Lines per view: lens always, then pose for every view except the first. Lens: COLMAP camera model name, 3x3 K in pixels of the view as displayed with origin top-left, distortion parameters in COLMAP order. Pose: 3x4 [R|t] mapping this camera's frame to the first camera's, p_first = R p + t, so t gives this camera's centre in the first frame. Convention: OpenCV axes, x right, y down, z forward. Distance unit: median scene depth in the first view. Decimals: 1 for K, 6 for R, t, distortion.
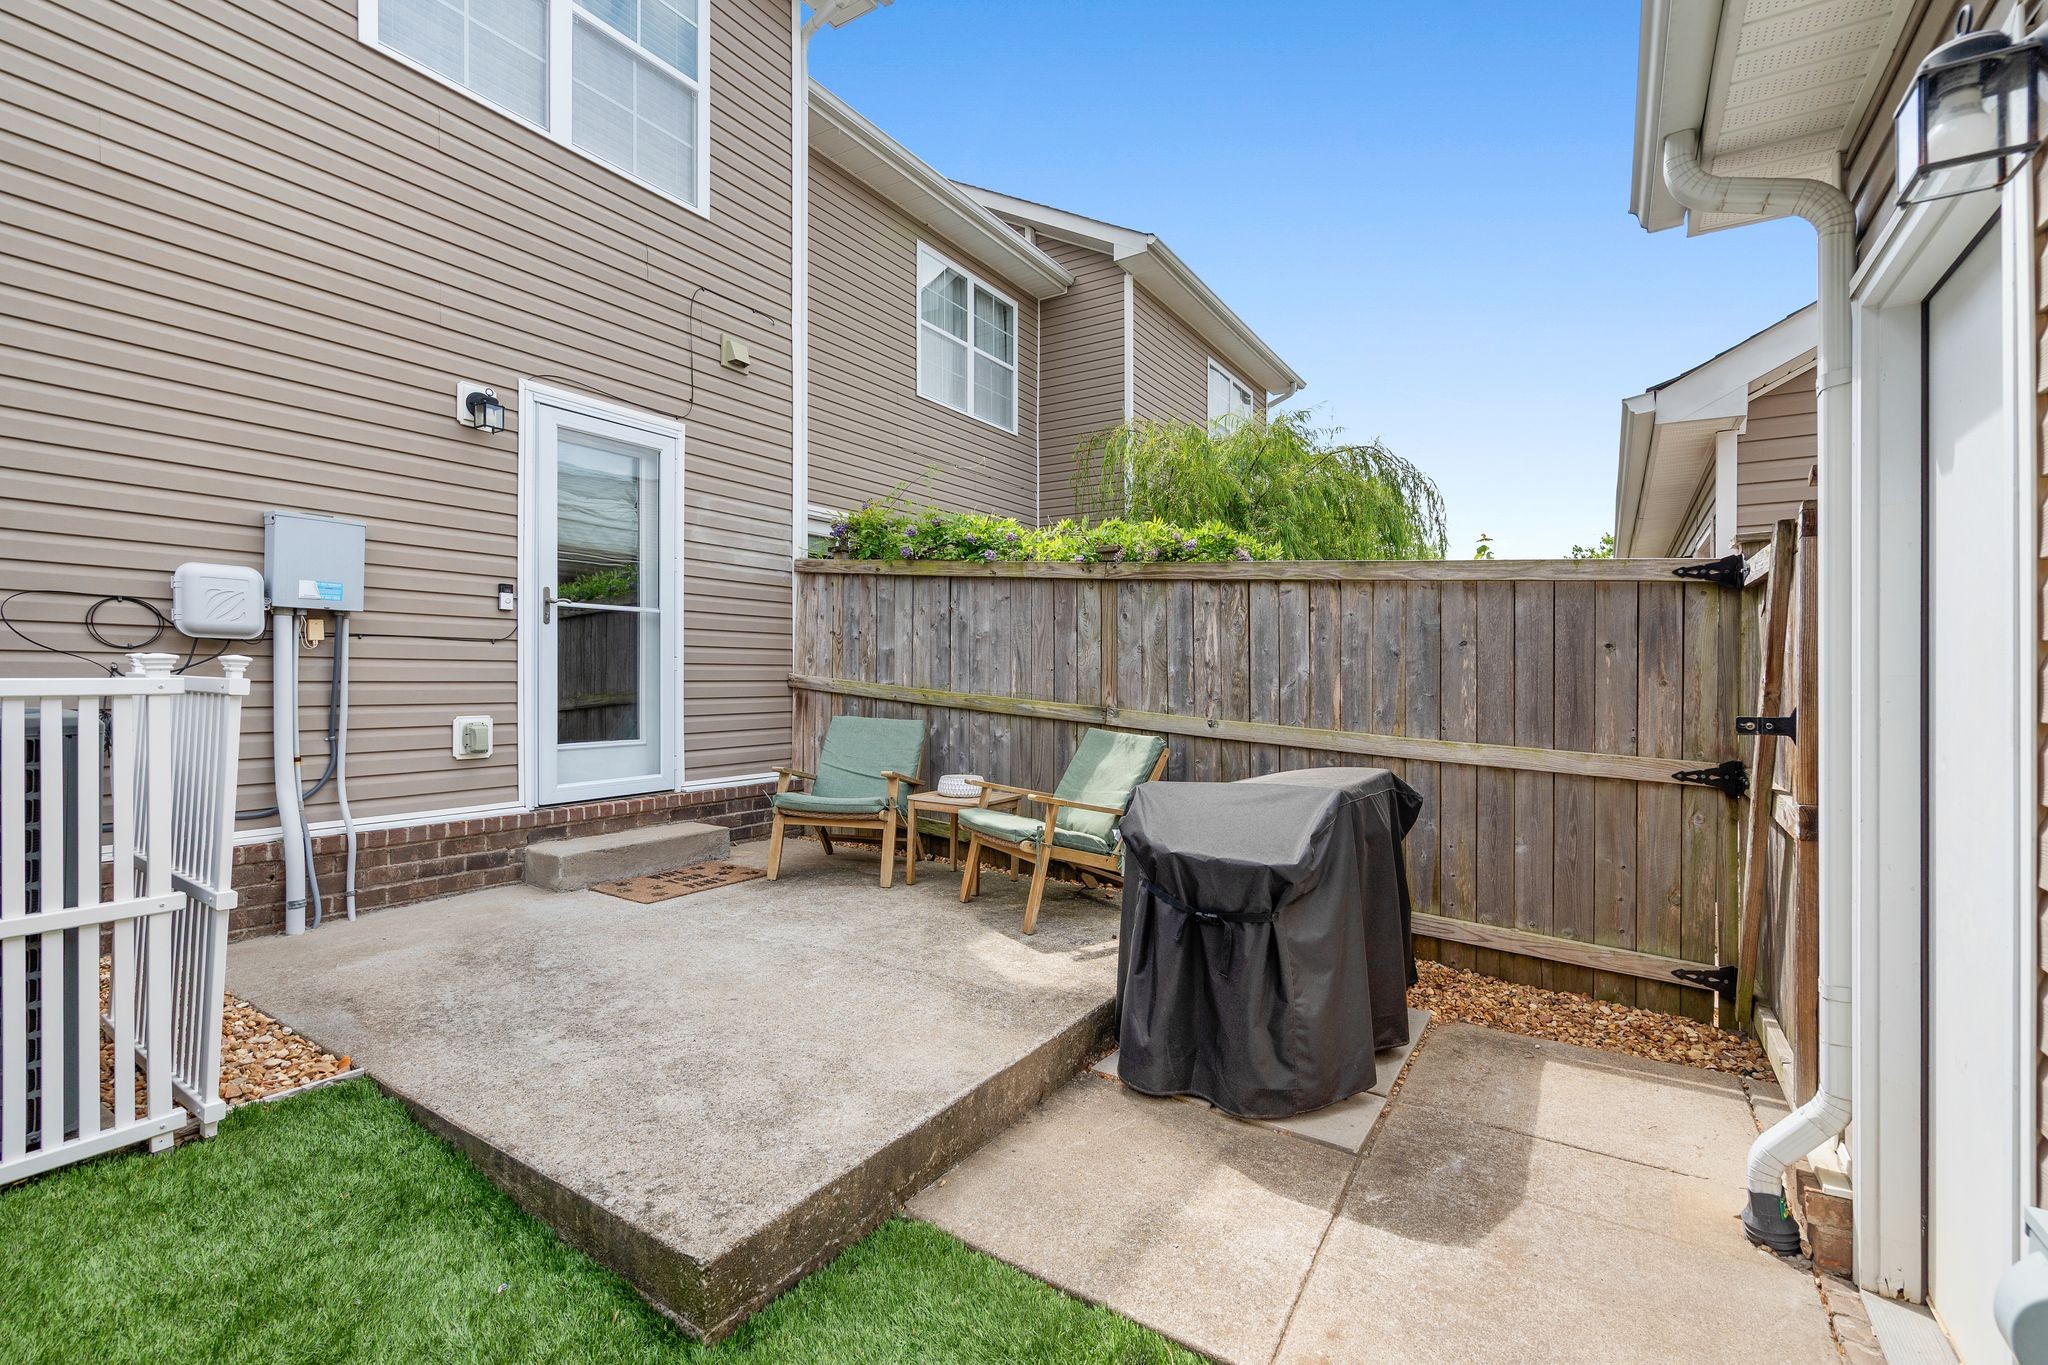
lens RADIAL K [[926.7, 0, 1020.1], [0, 926.7, 679.2], [0, 0, 1]] dist [-0.001304, 0.001259]
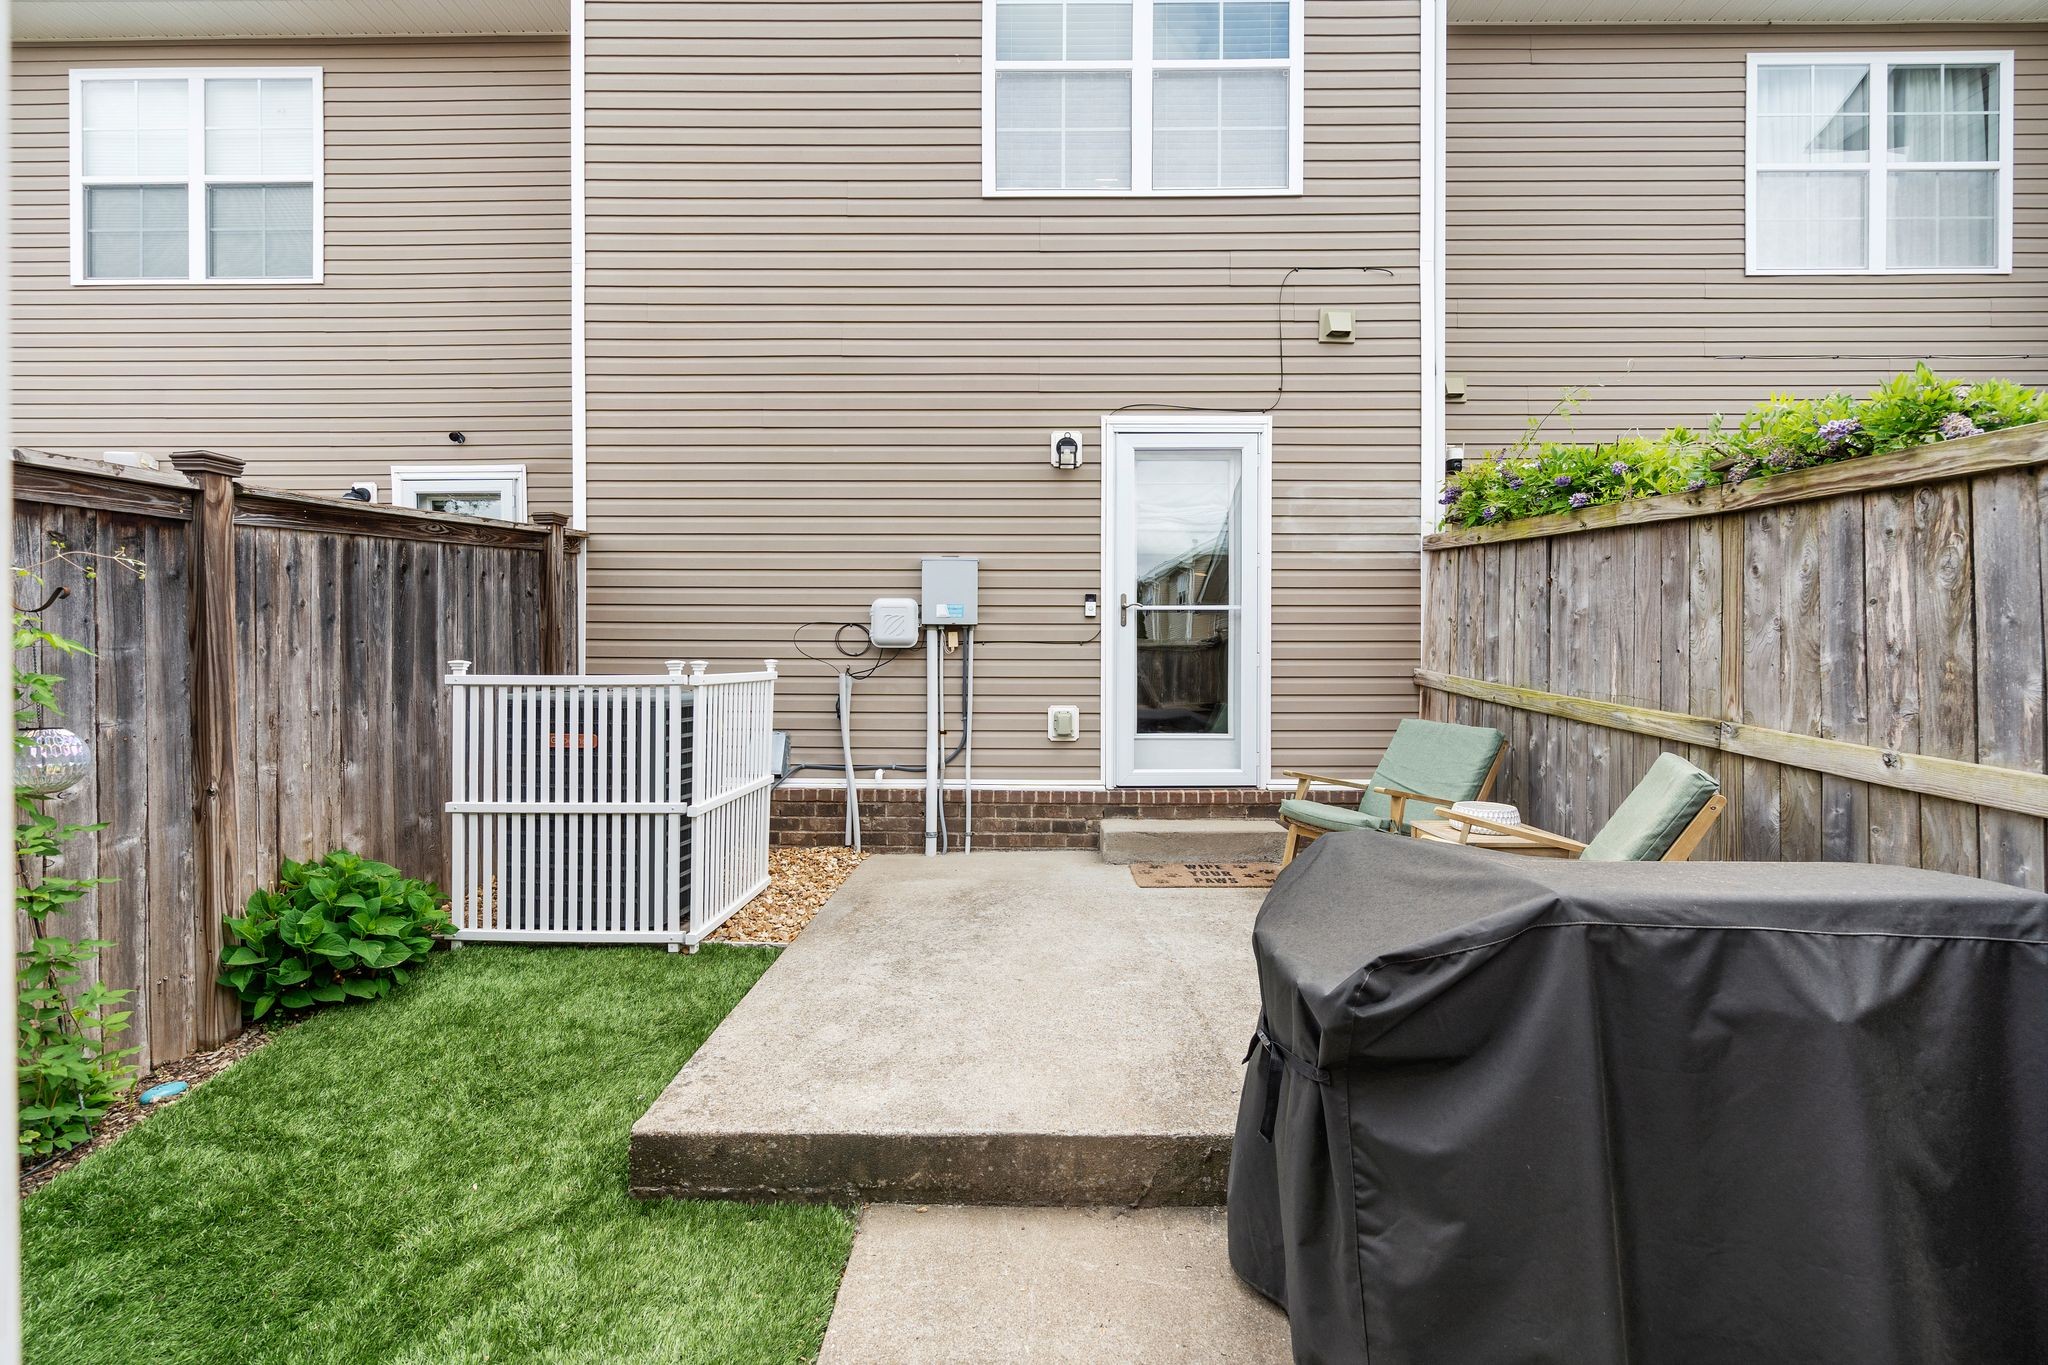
lens RADIAL K [[926.7, 0, 1020.1], [0, 926.7, 679.2], [0, 0, 1]] dist [-0.001304, 0.001259]
pose [[0.524793, 0.003970, -0.851221, 0.391960], [-0.000547, 0.999990, 0.004327, -0.000146], [0.851230, -0.001805, 0.524790, 0.300985]]
